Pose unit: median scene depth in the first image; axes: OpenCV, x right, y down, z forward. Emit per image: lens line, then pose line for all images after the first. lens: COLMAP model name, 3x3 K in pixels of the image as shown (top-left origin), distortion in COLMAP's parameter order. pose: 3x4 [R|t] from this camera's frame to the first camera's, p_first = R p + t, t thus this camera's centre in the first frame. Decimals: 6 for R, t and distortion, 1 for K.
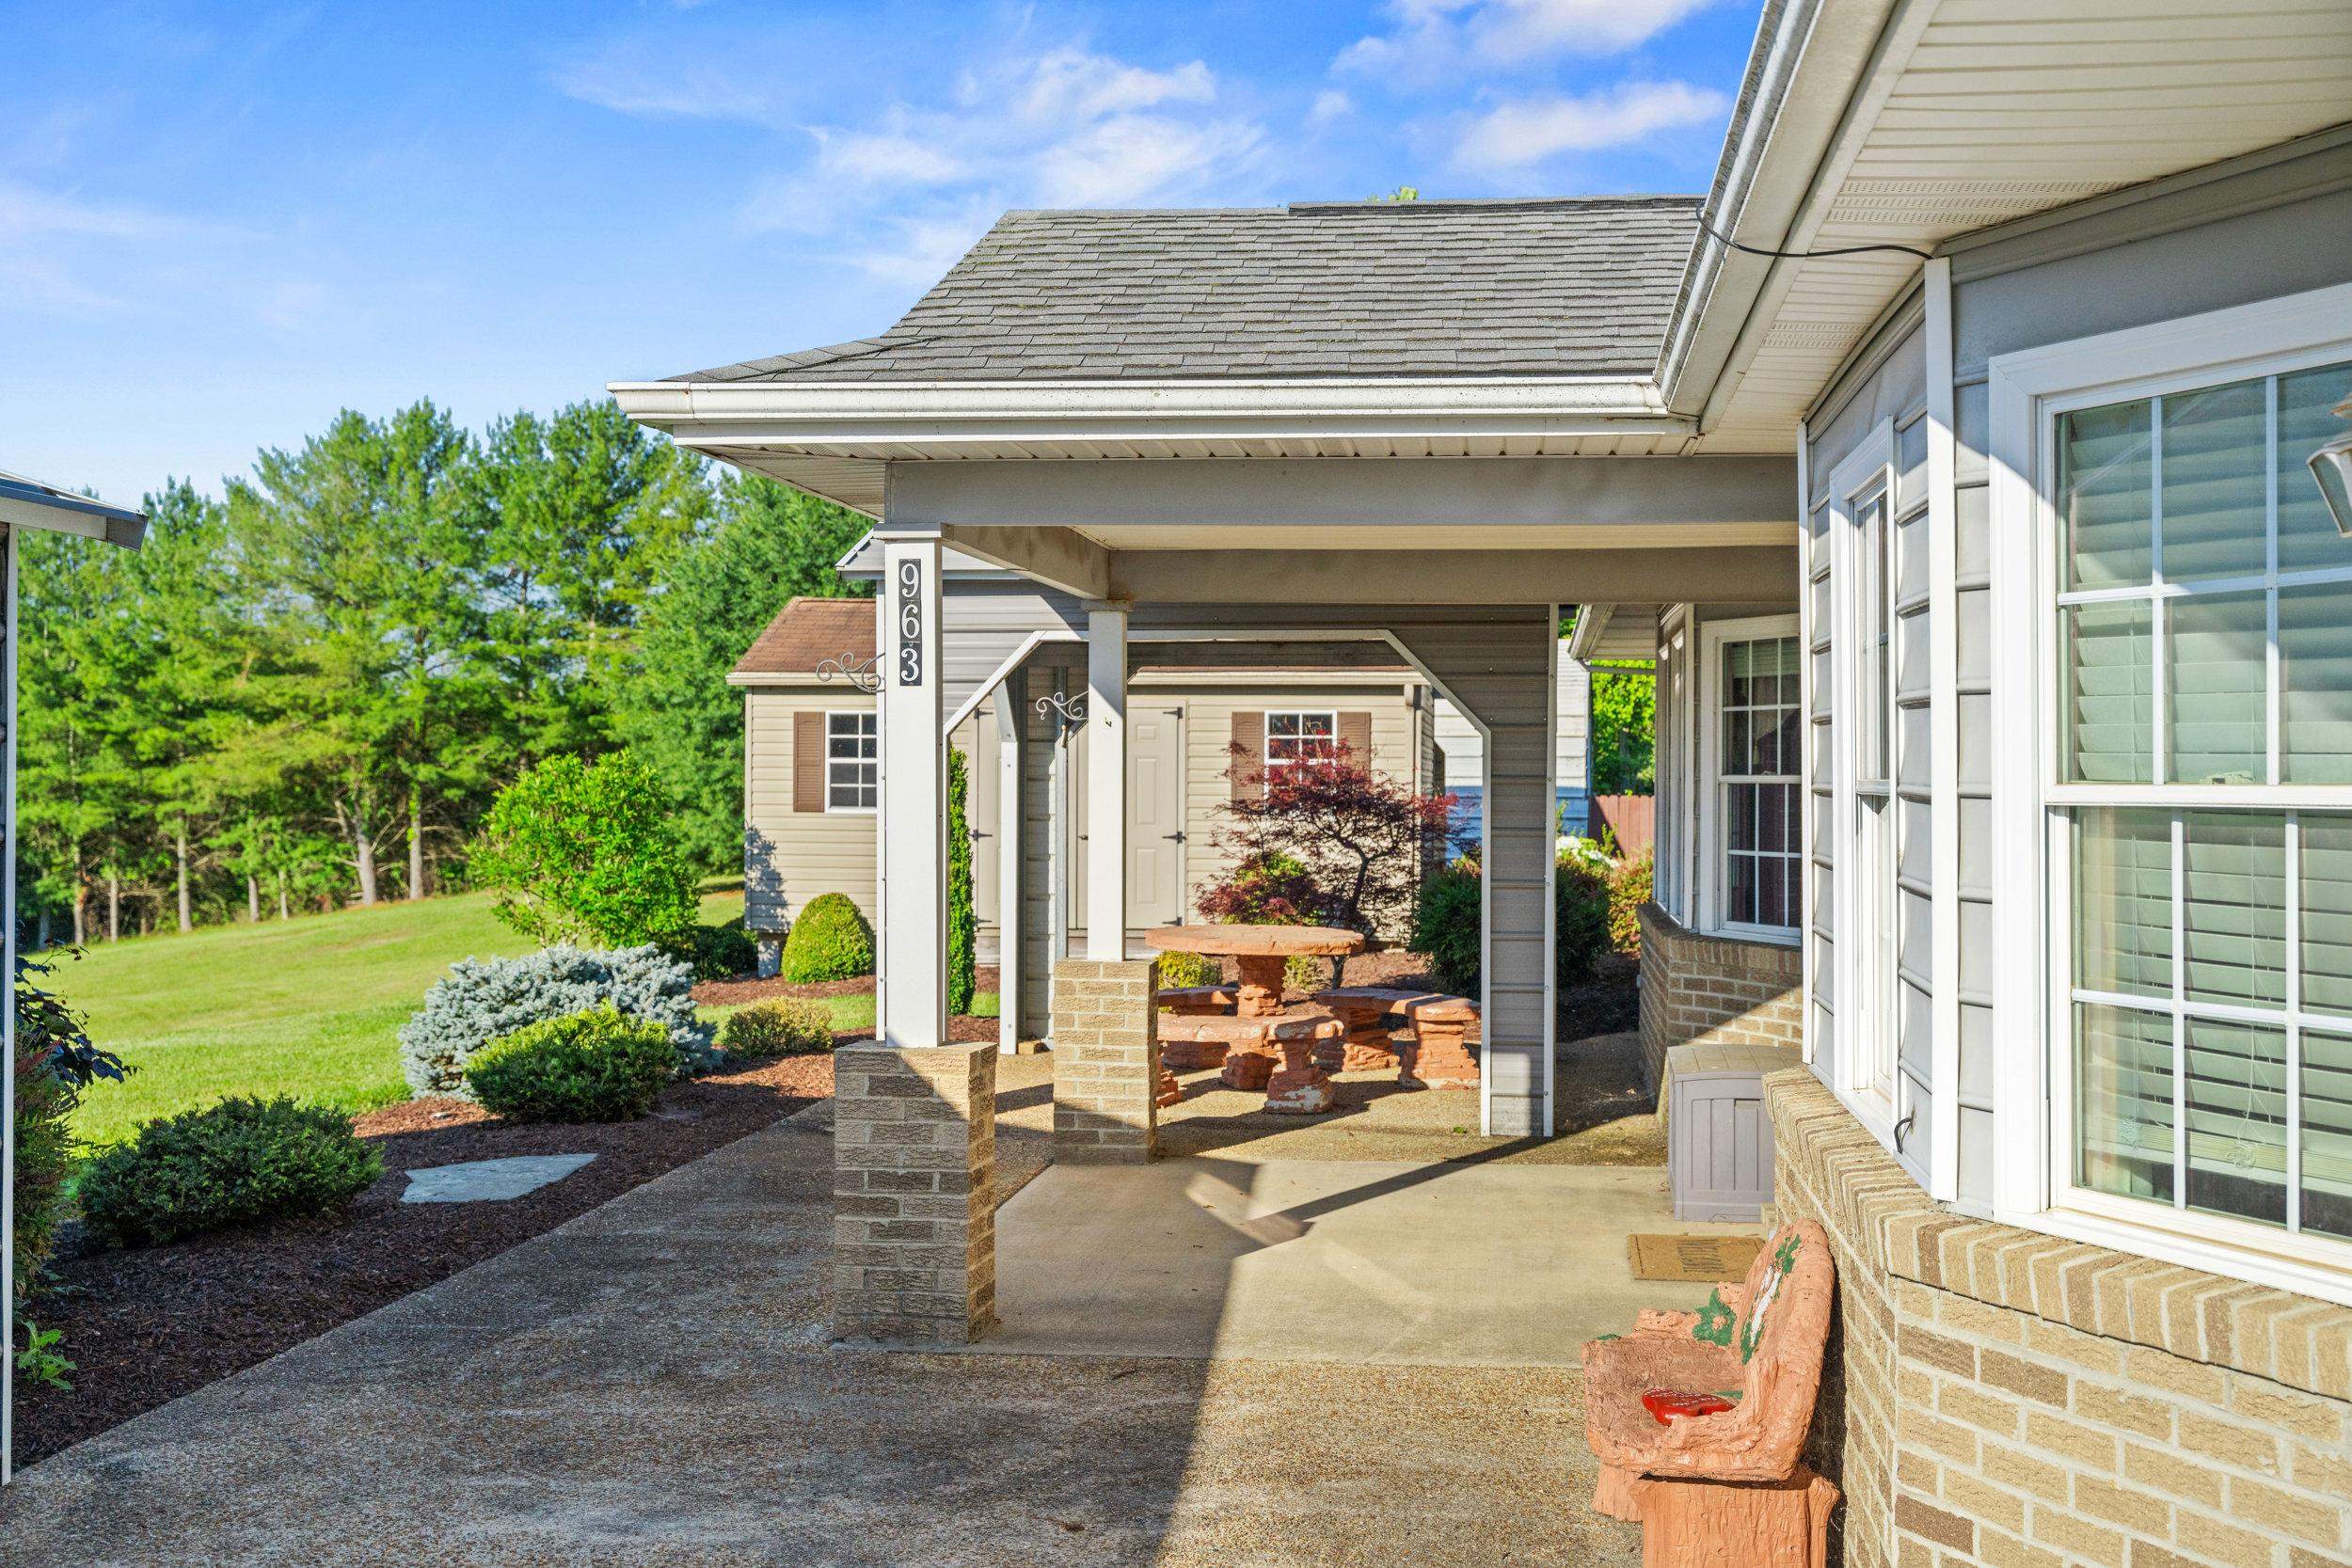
lens RADIAL K [[2560.7, 0, 1174.0], [0, 2560.7, 781.8], [0, 0, 1]] dist [-0.013737, -0.006539]
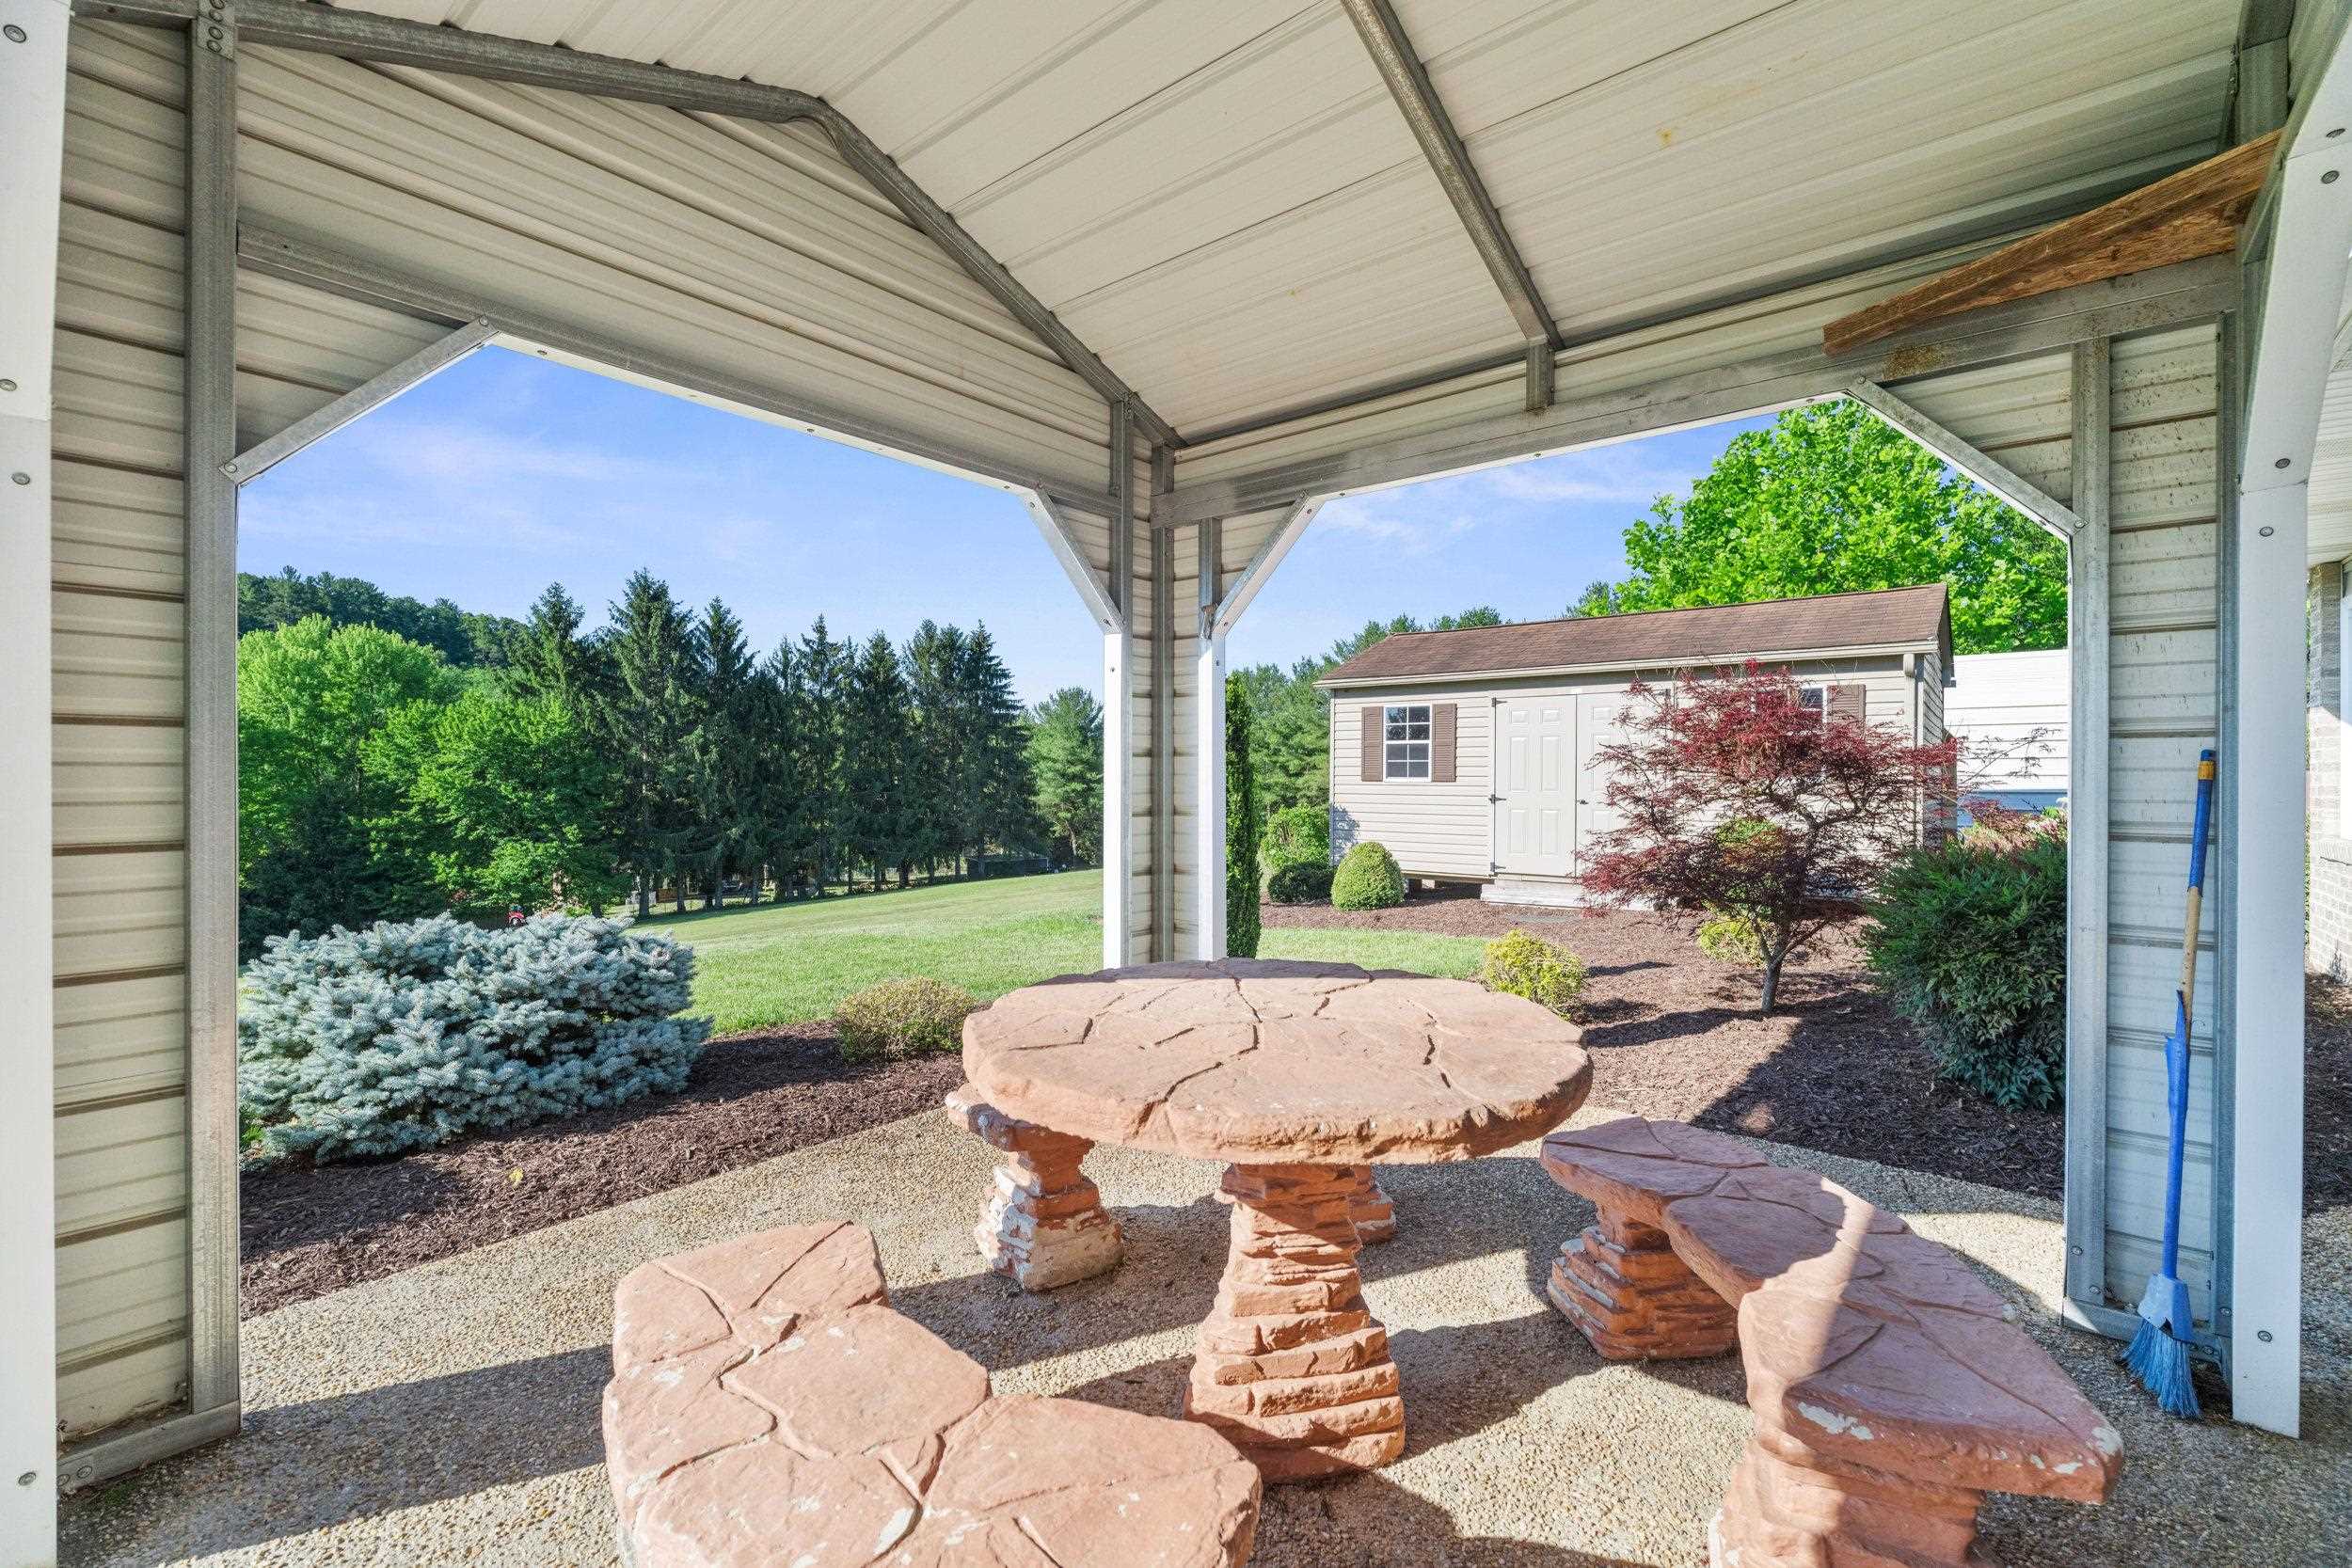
lens RADIAL K [[1033.6, 0, 1182.1], [0, 1033.6, 784.6], [0, 0, 1]] dist [-0.007490, 0.000527]
pose [[0.856290, 0.002486, -0.516489, 0.053698], [-0.003558, 0.999993, -0.001086, 0.014615], [0.516482, 0.002768, 0.856293, 0.479541]]
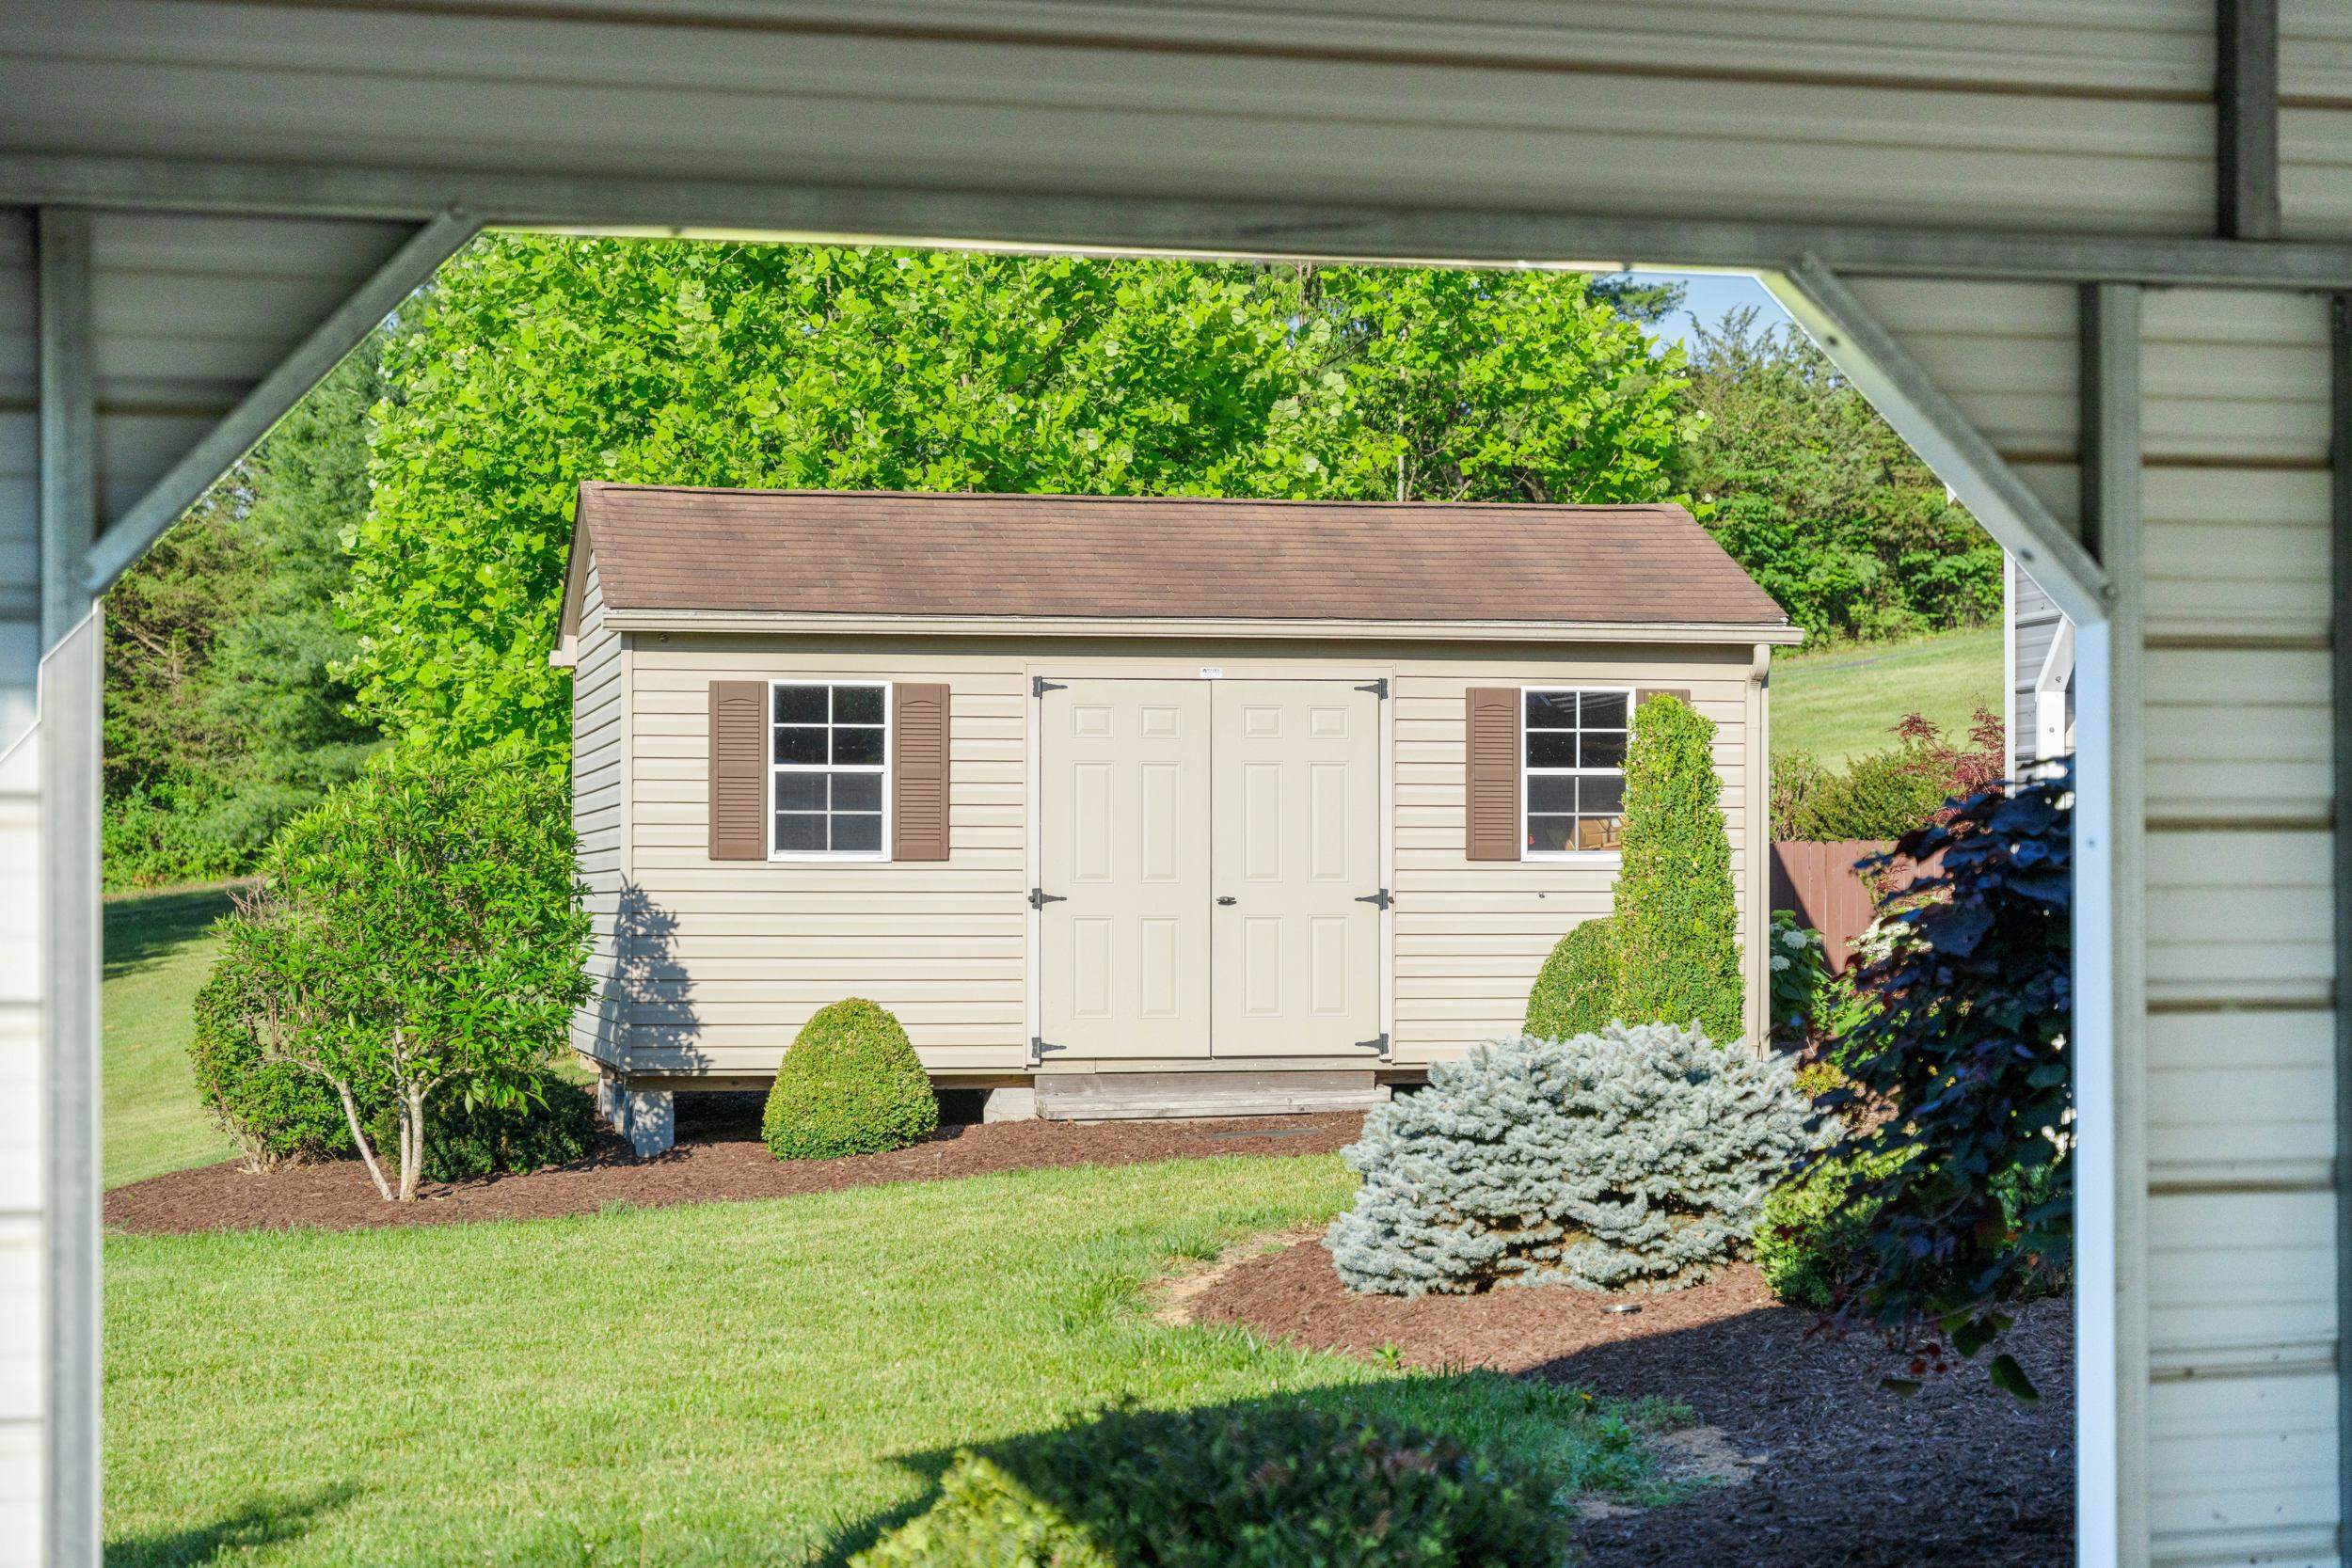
lens RADIAL K [[4450.3, 0, 1175.5], [0, 4450.3, 858.2], [0, 0, 1]] dist [0.032569, -0.099221]
pose [[0.944222, -0.002932, 0.329297, -0.373910], [0.005301, 0.999966, -0.006296, 0.018047], [-0.329267, 0.007690, 0.944205, 0.045456]]
